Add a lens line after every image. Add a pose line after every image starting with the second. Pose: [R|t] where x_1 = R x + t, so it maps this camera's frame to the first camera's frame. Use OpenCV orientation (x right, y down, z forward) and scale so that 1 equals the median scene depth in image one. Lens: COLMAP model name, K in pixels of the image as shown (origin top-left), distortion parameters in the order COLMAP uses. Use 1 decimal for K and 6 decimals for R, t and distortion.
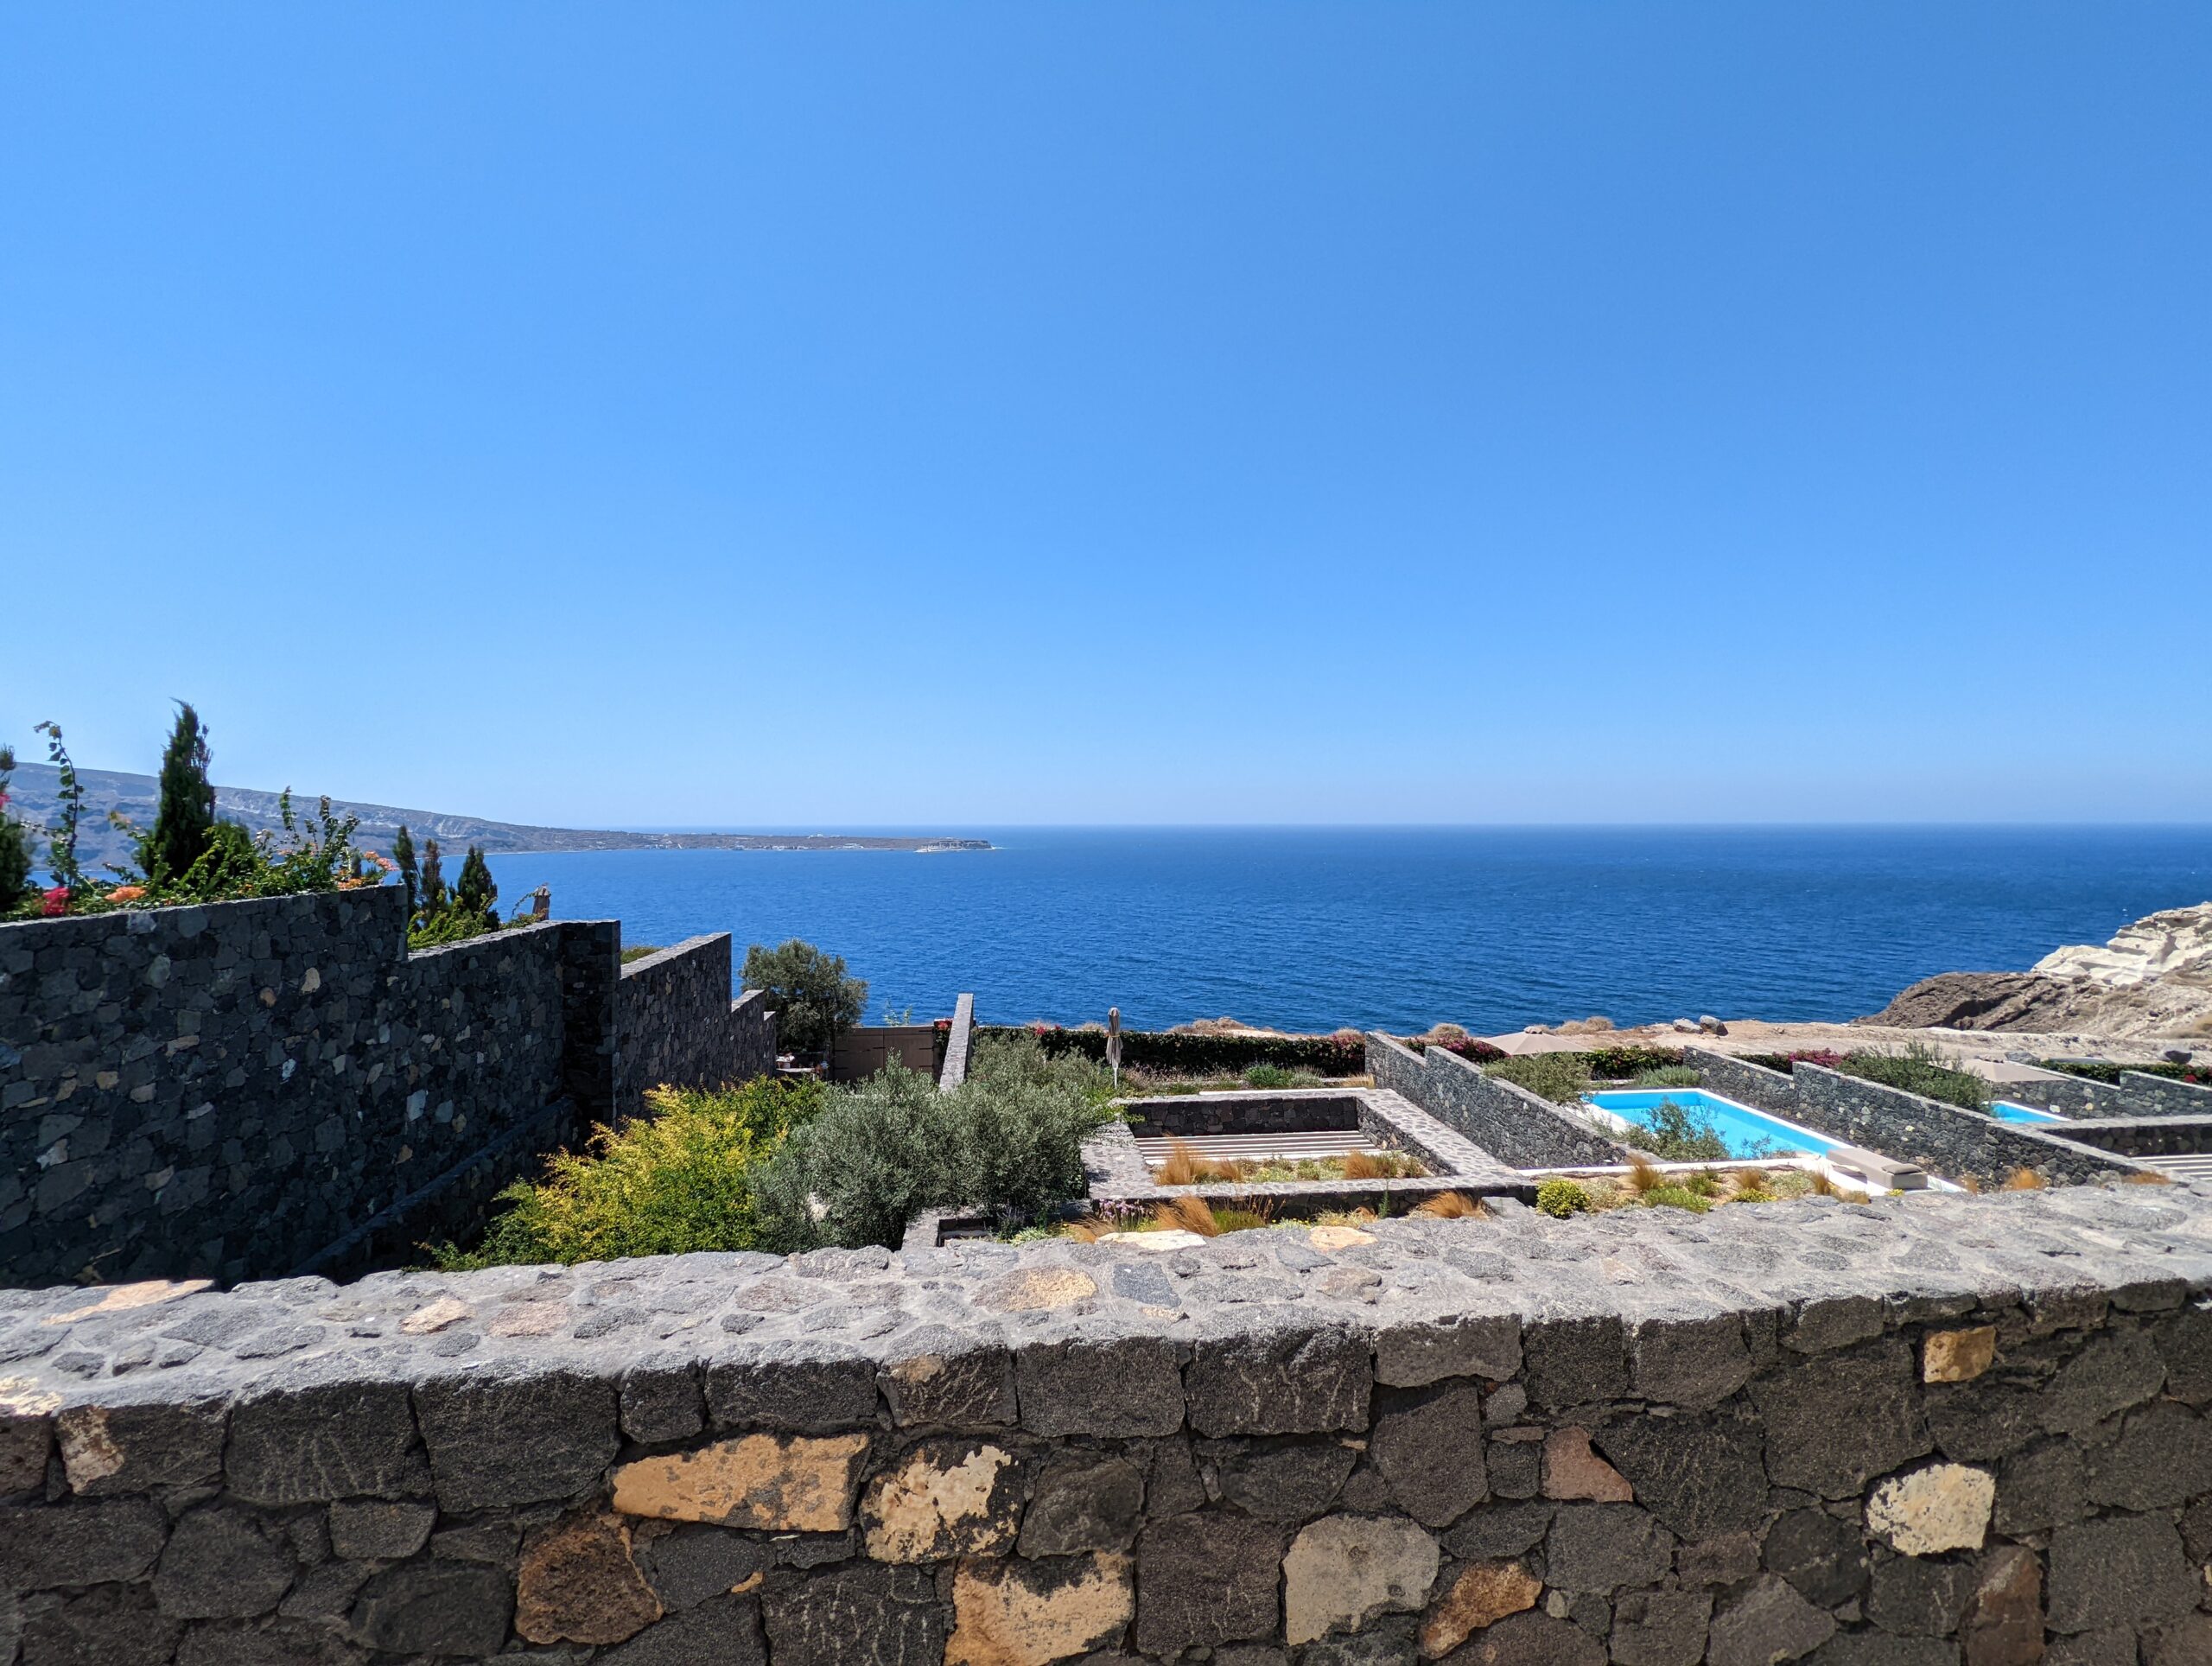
lens RADIAL K [[1044.8, 0, 1103.4], [0, 1044.8, 834.7], [0, 0, 1]] dist [-0.000688, -0.001045]
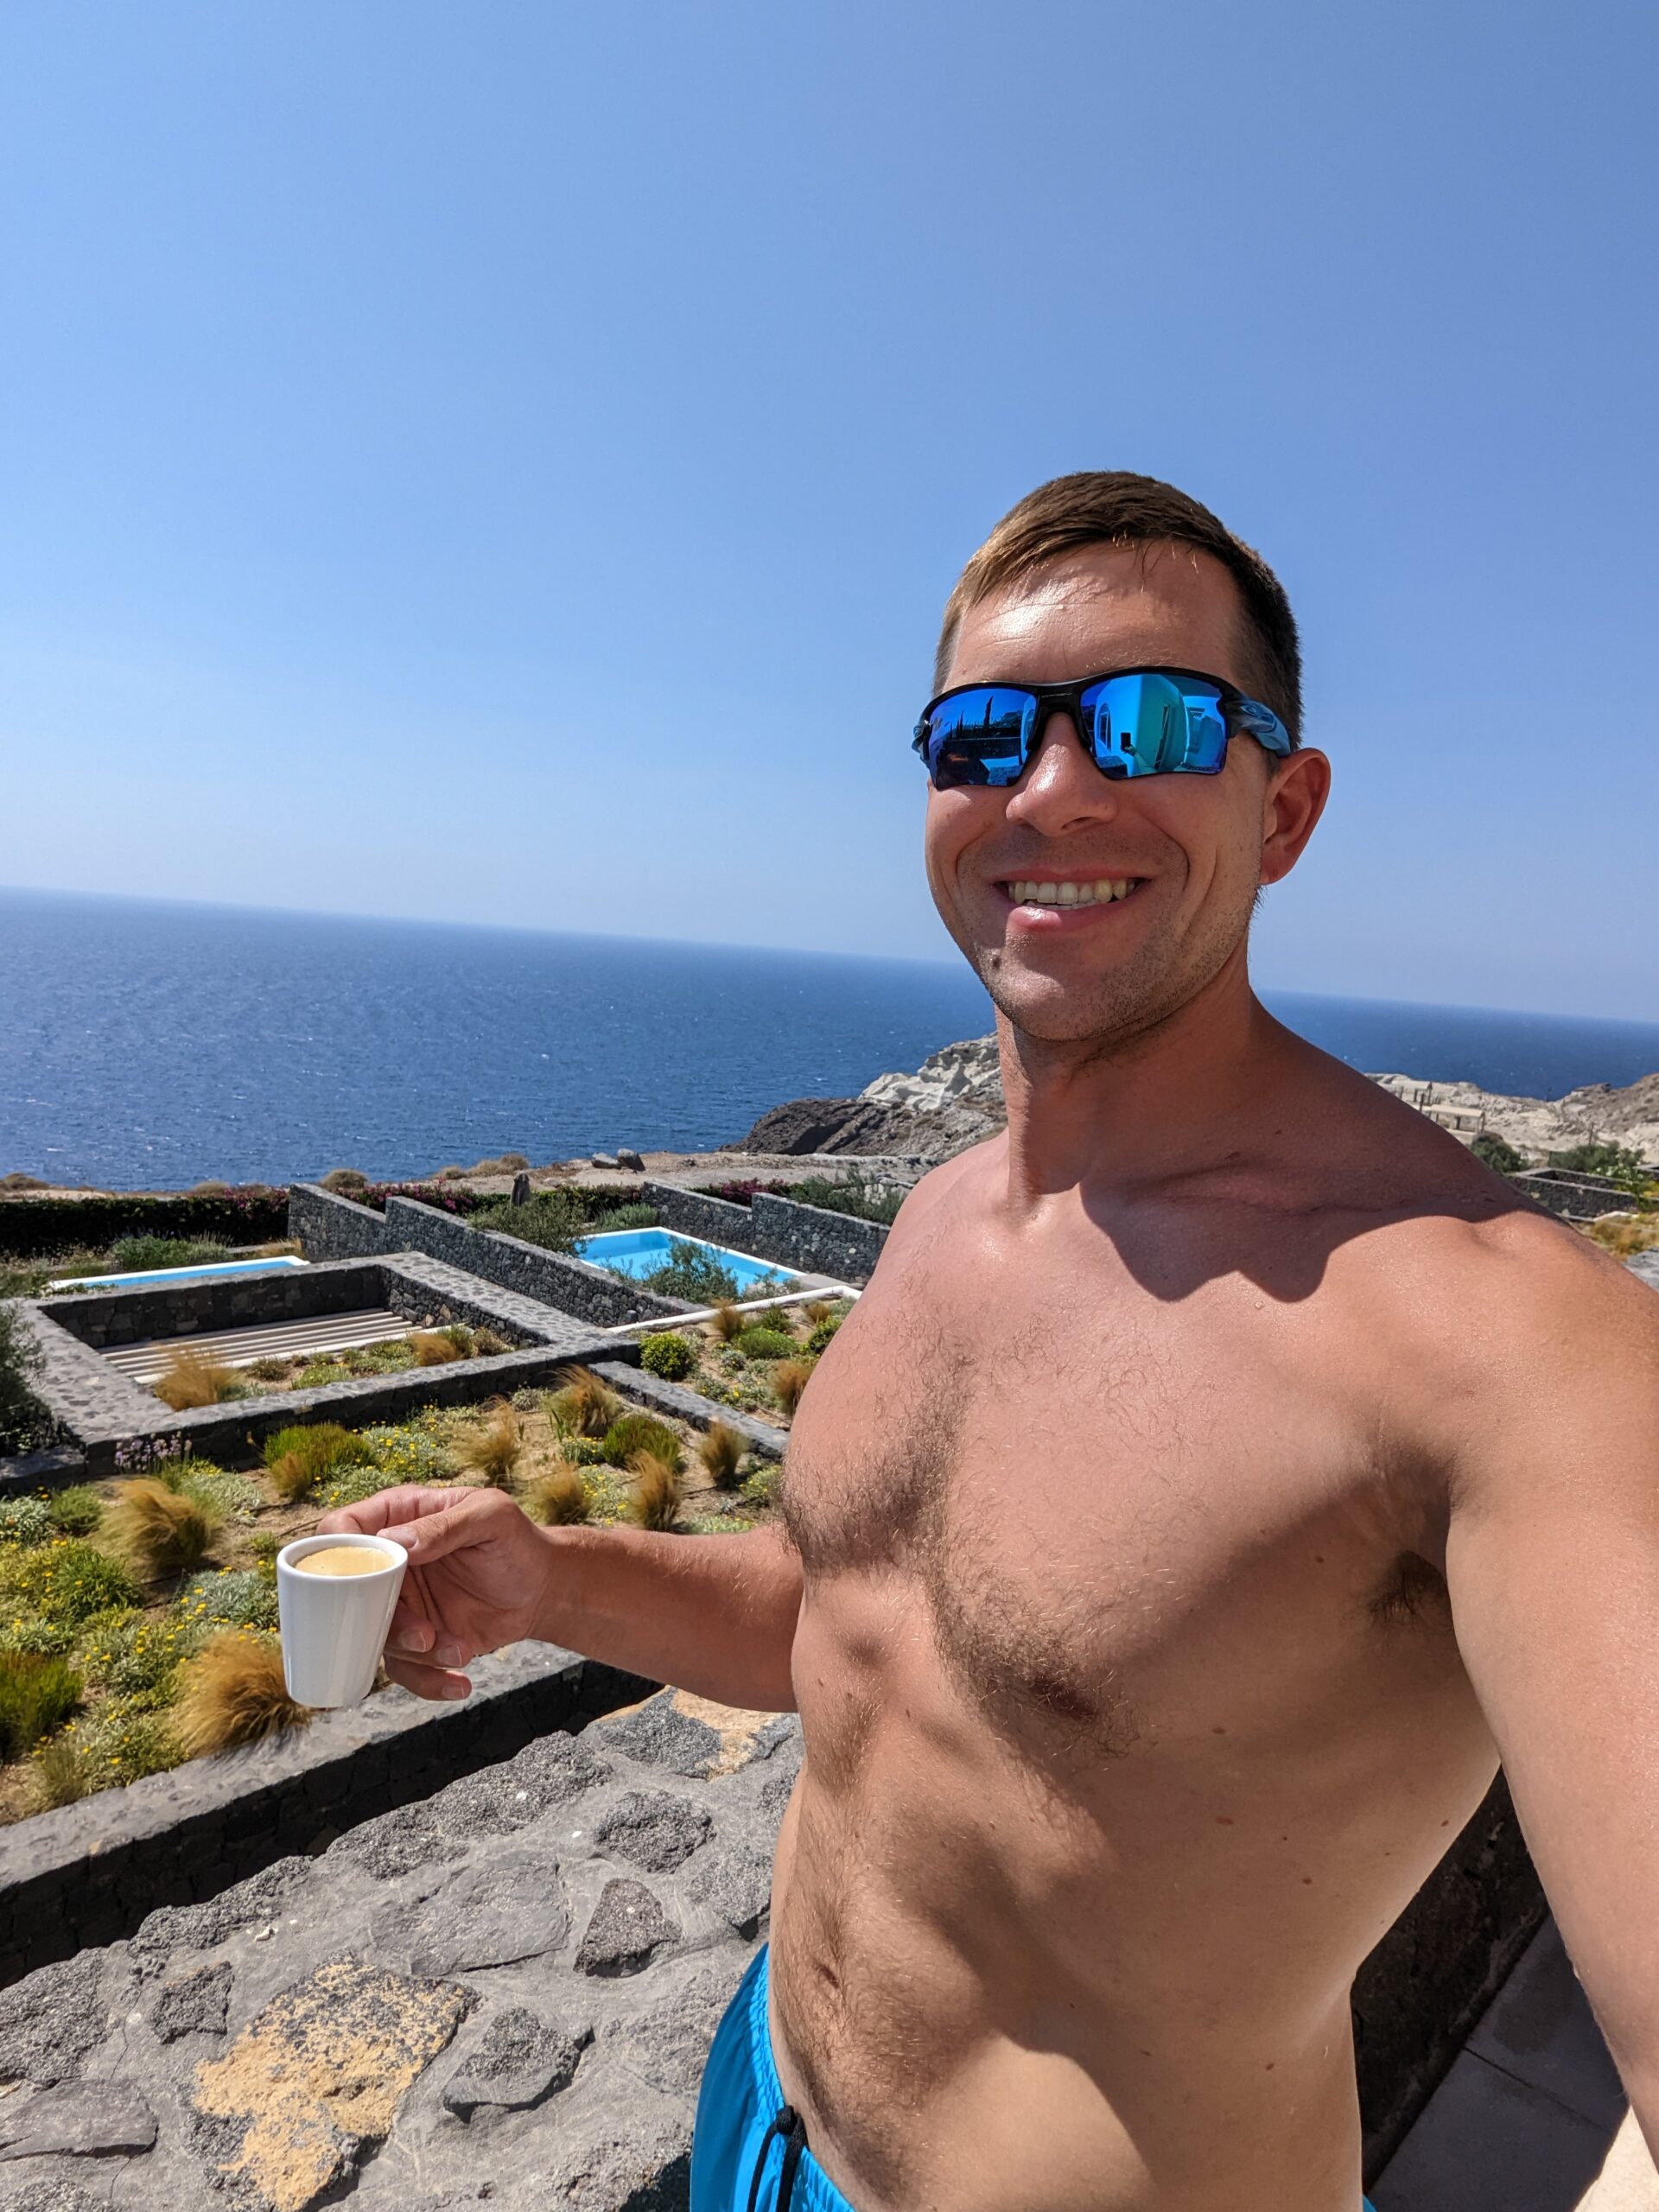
lens RADIAL K [[1347.8, 0, 825.4], [0, 1347.8, 1096.2], [0, 0, 1]] dist [-0.001507, -0.000421]
pose [[0.761799, -0.004941, 0.647794, -0.173959], [-0.076430, 0.992301, 0.097450, 0.005601], [-0.643289, -0.123749, 0.755557, 0.058289]]
